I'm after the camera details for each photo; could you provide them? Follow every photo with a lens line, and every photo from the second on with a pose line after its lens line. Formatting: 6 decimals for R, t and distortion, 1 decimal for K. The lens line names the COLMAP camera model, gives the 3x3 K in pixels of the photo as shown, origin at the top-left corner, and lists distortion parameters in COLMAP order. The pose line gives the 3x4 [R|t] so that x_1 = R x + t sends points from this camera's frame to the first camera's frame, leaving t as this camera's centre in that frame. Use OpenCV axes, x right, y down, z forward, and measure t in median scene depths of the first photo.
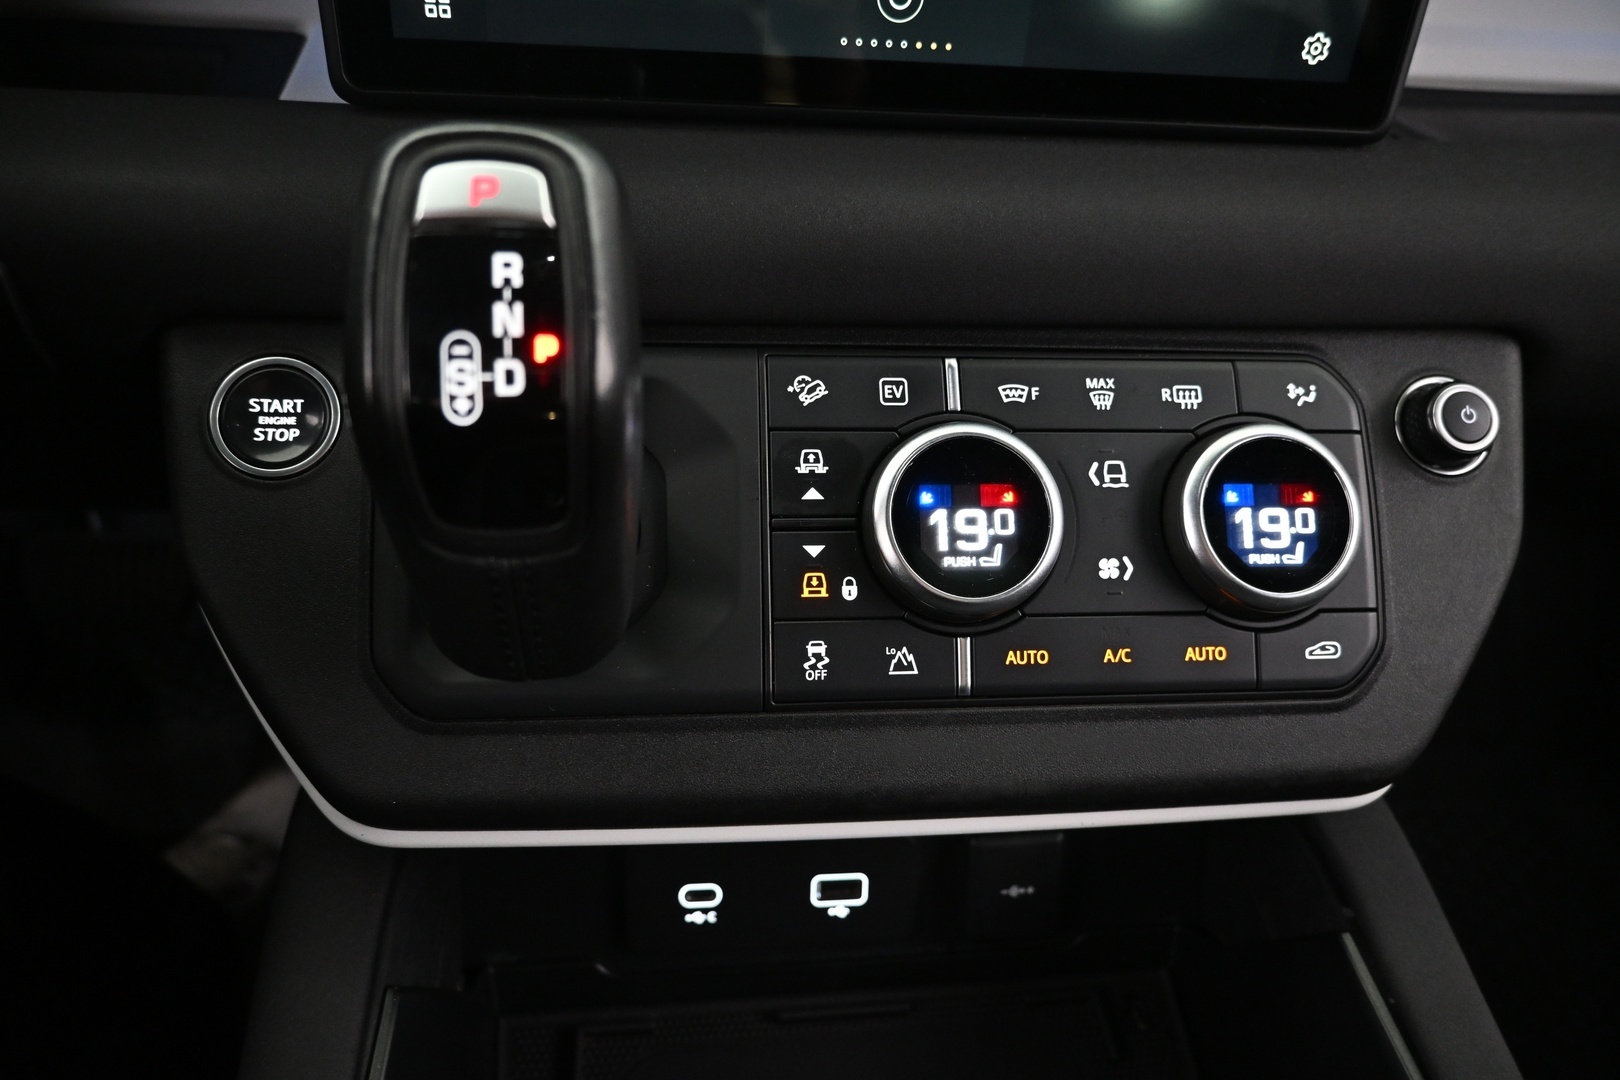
lens RADIAL K [[1159.3, 0, 801.8], [0, 1159.3, 551.6], [0, 0, 1]] dist [0.011305, -0.007571]
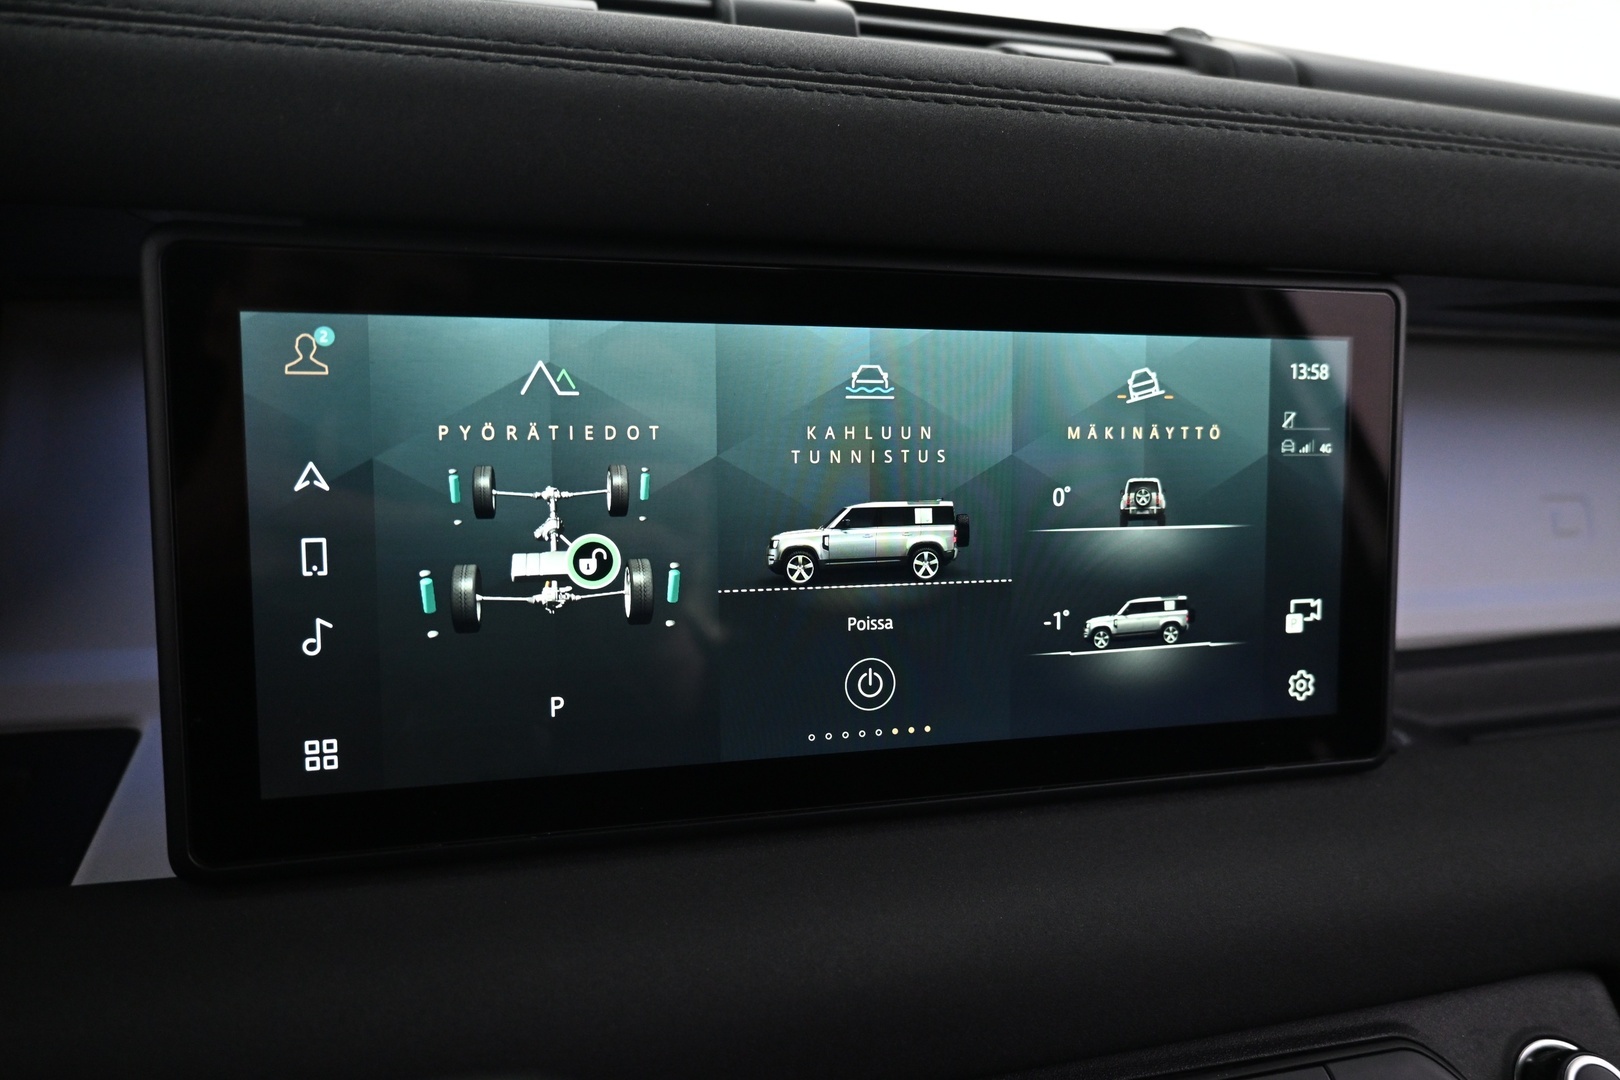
lens RADIAL K [[1159.3, 0, 815.0], [0, 1159.3, 551.7], [0, 0, 1]] dist [0.011305, -0.007571]
pose [[0.984682, -0.075900, 0.156973, -0.086500], [0.133030, 0.909019, -0.394953, -0.223696], [-0.112714, 0.409786, 0.905191, 0.160889]]
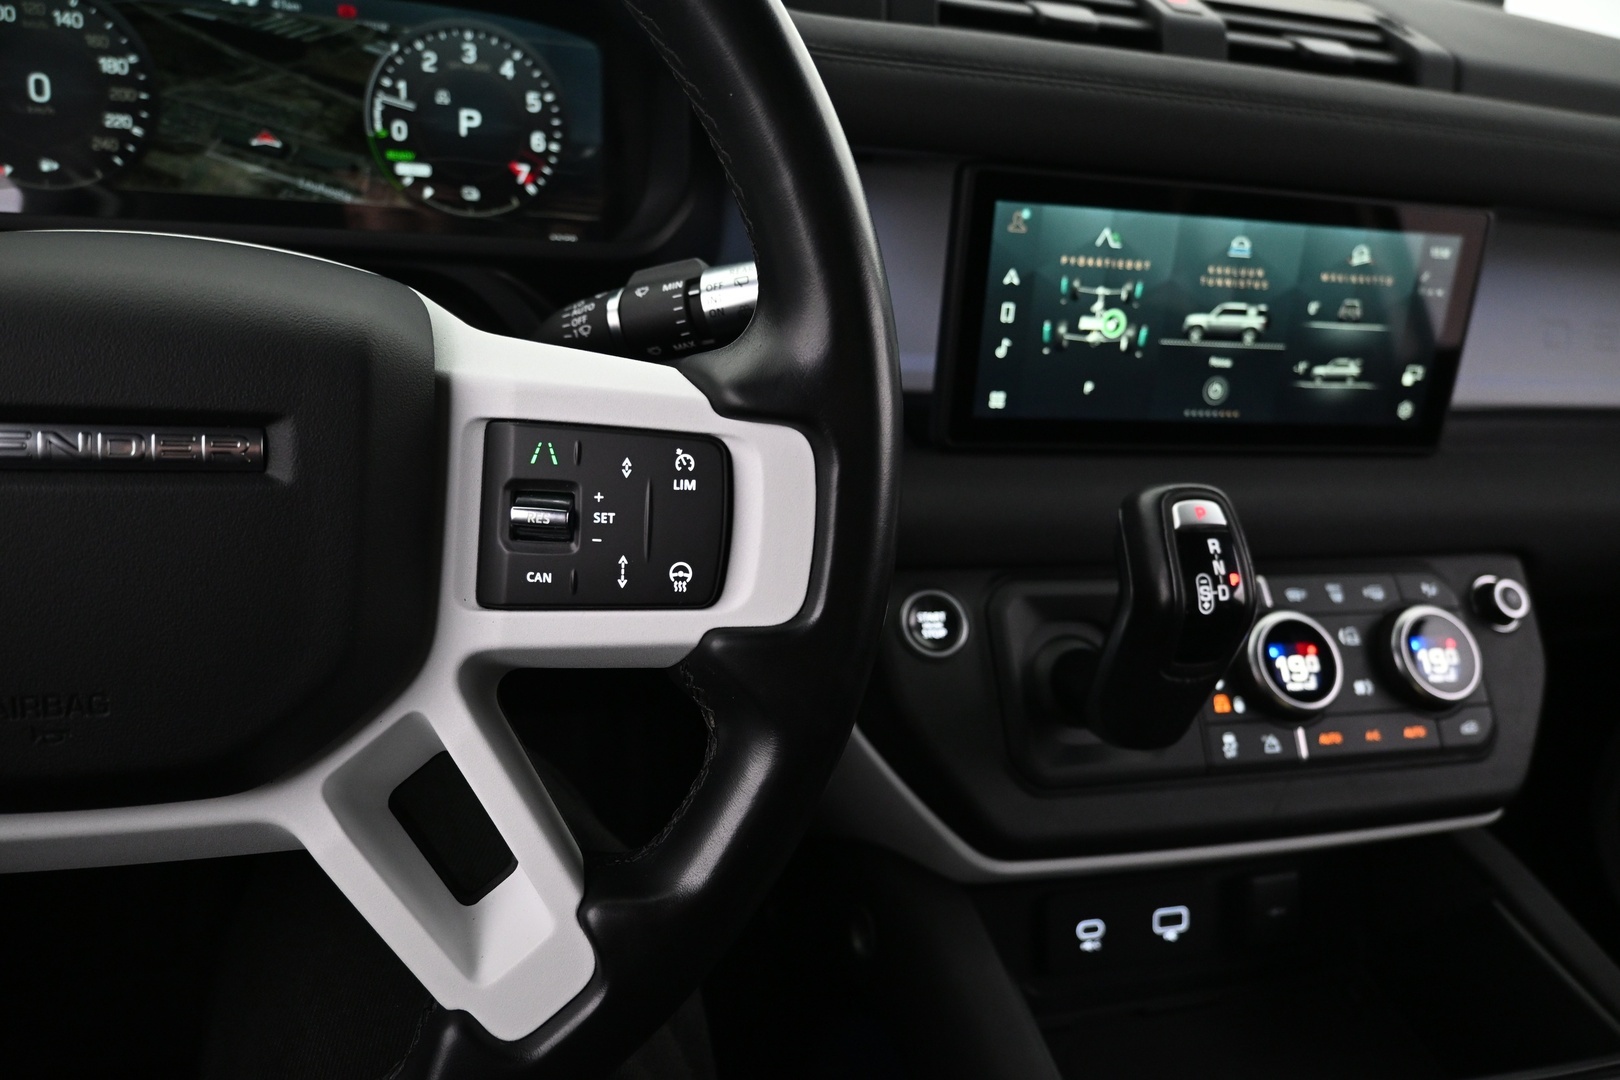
lens RADIAL K [[1159.3, 0, 817.0], [0, 1159.3, 533.9], [0, 0, 1]] dist [0.011305, -0.007571]
pose [[0.985468, -0.031002, 0.167010, -0.872105], [0.064265, 0.978168, -0.197628, 0.084000], [-0.157237, 0.205489, 0.965946, -0.677034]]
